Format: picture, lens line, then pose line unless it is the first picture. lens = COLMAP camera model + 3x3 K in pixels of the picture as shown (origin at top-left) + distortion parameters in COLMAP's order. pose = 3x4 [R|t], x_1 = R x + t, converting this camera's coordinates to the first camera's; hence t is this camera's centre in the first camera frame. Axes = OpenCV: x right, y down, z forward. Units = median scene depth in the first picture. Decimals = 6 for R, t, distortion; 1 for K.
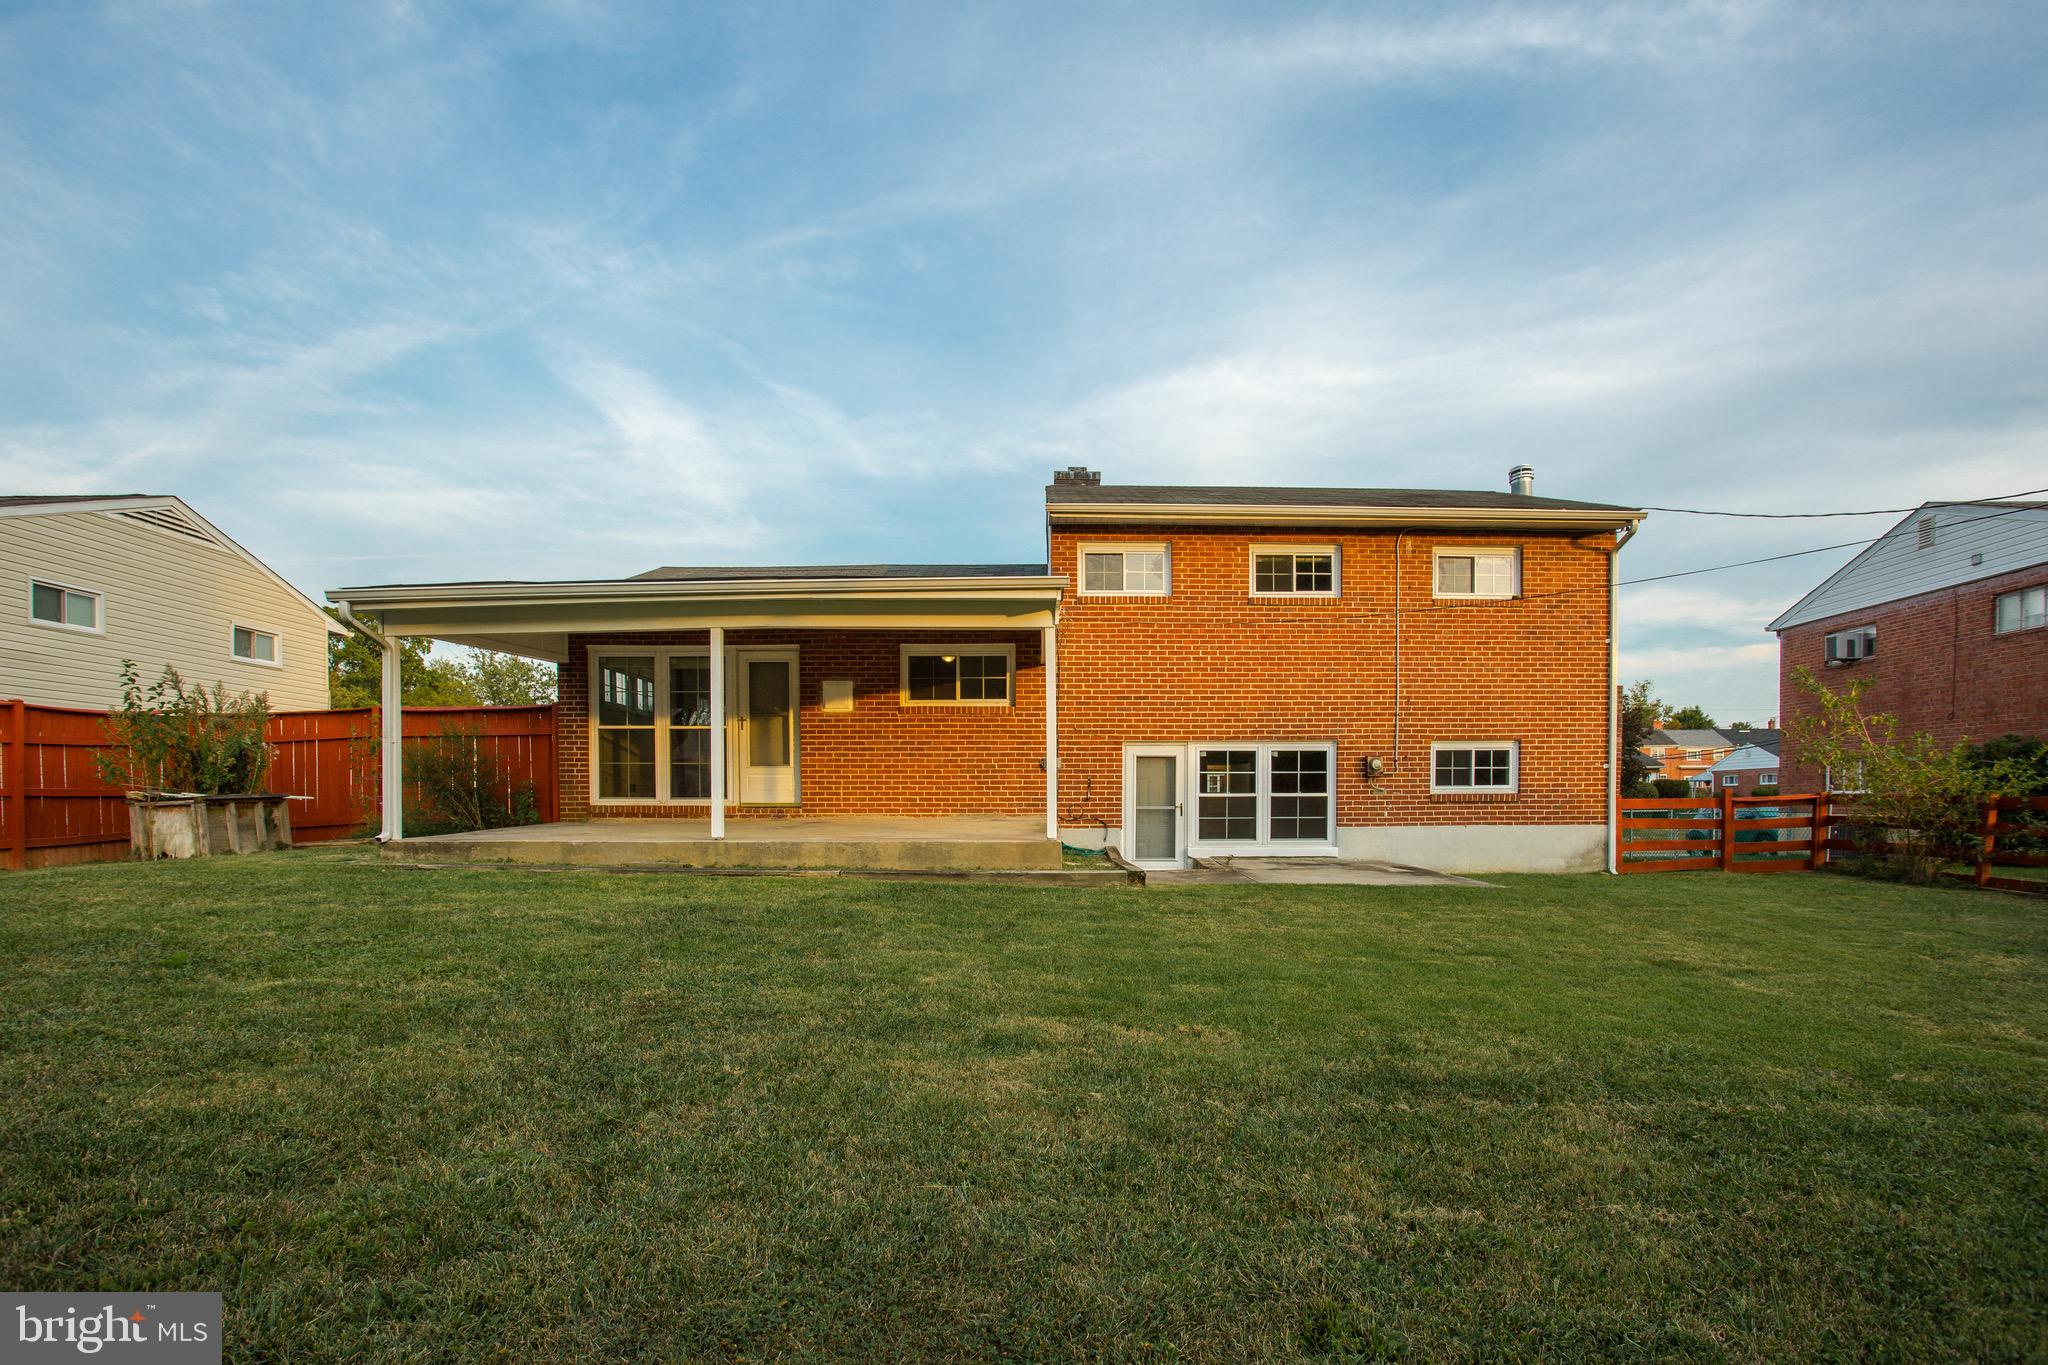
lens RADIAL K [[994.0, 0, 1099.6], [0, 994.0, 801.4], [0, 0, 1]] dist [-0.011515, 0.000280]
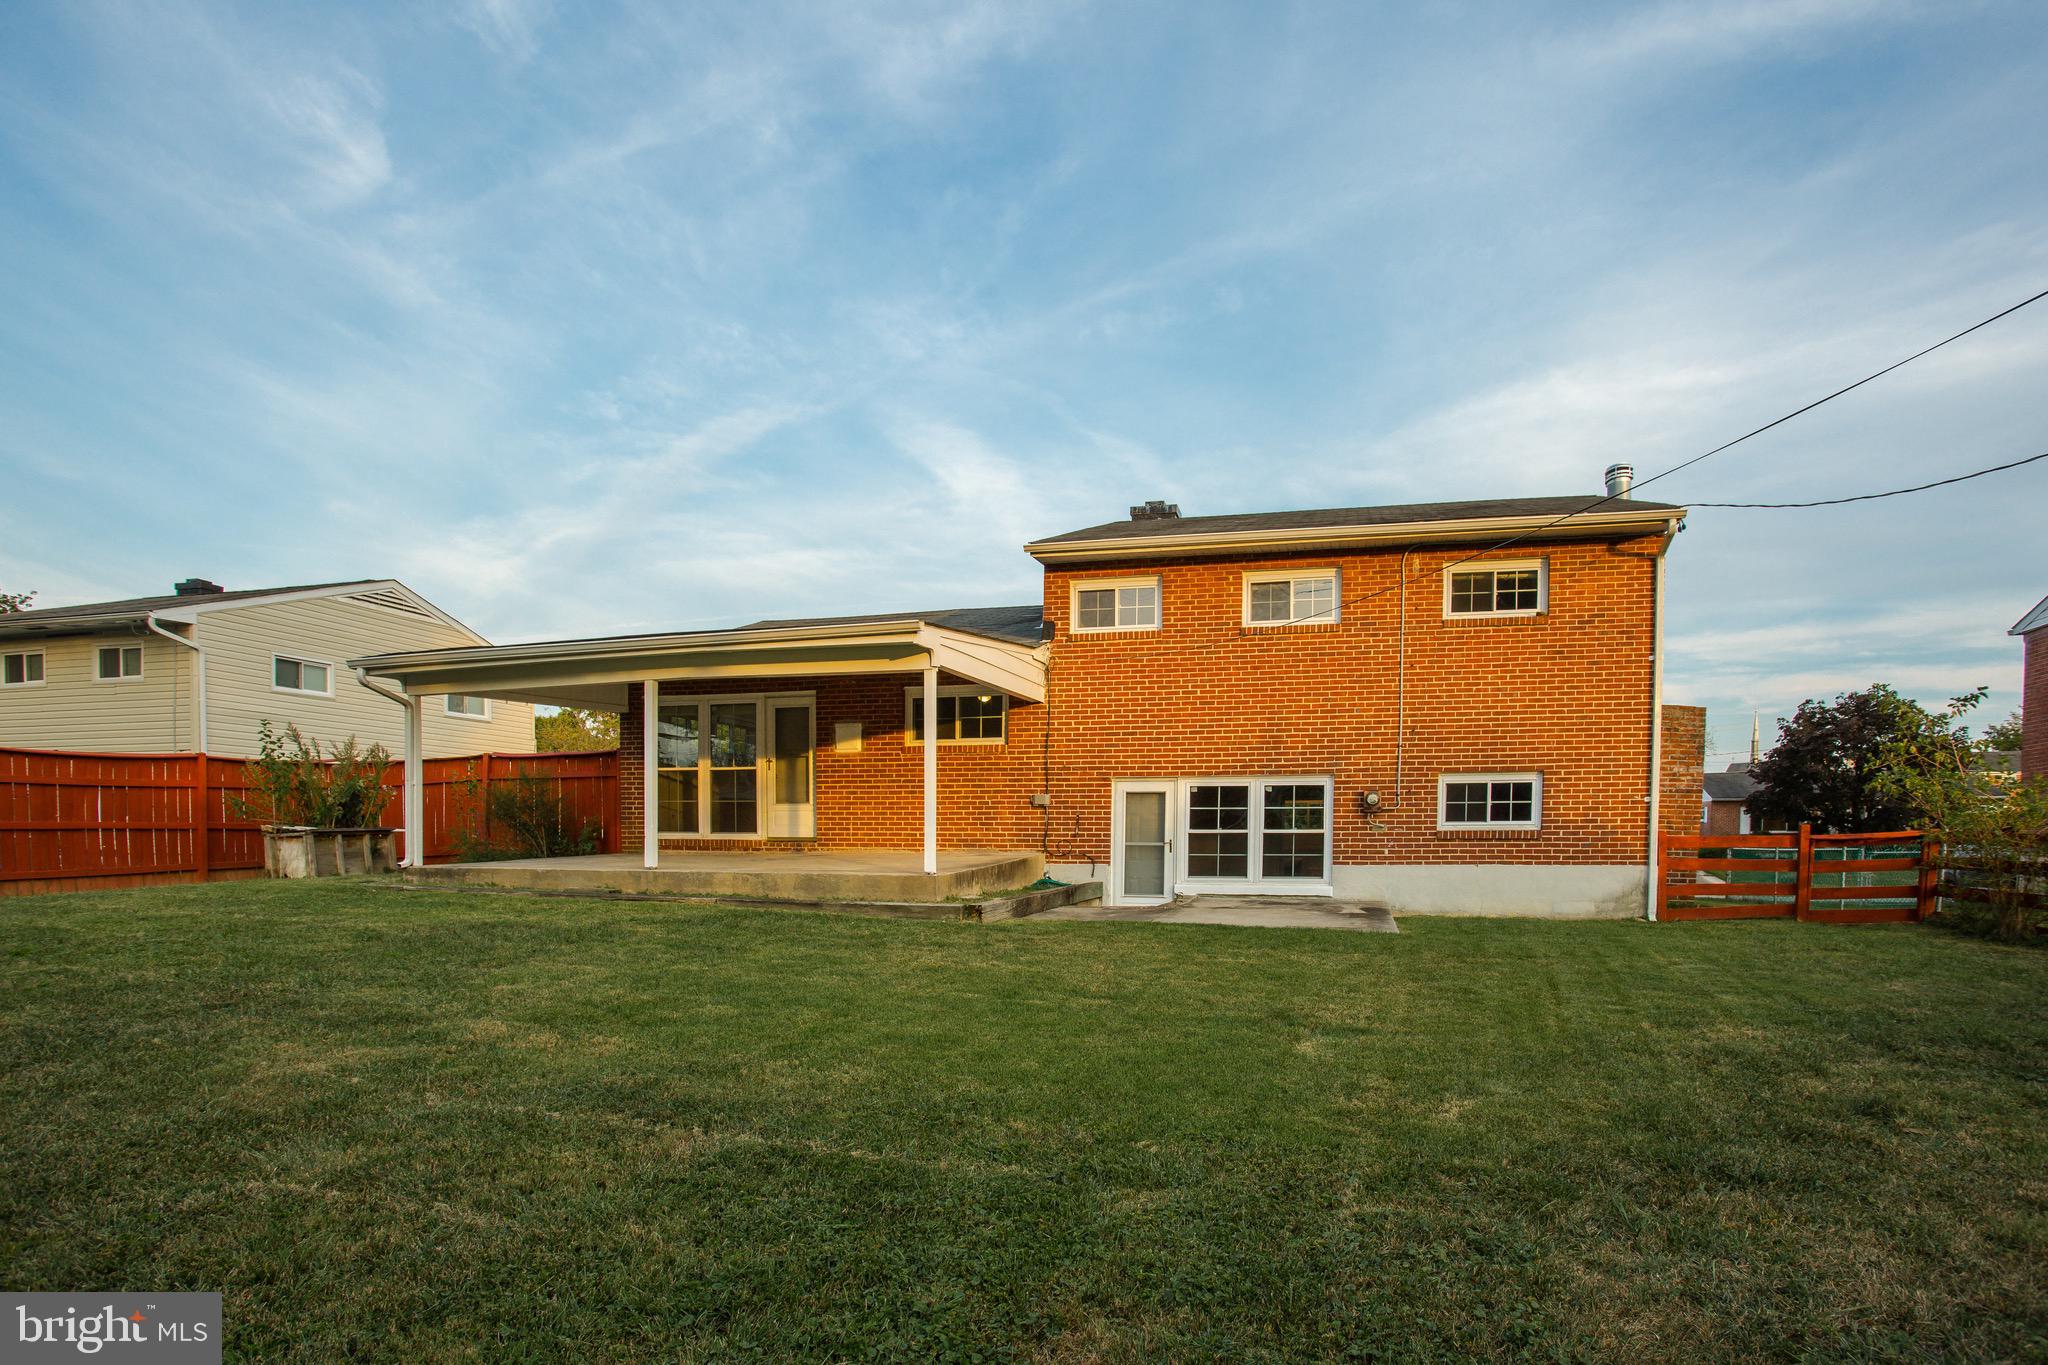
lens RADIAL K [[1013.9, 0, 1122.7], [0, 1013.9, 846.3], [0, 0, 1]] dist [-0.003605, -0.000089]
pose [[0.971270, 0.006502, -0.237891, 0.275885], [-0.004544, 0.999951, 0.008778, 0.000083], [0.237937, -0.007445, 0.971252, 0.009302]]
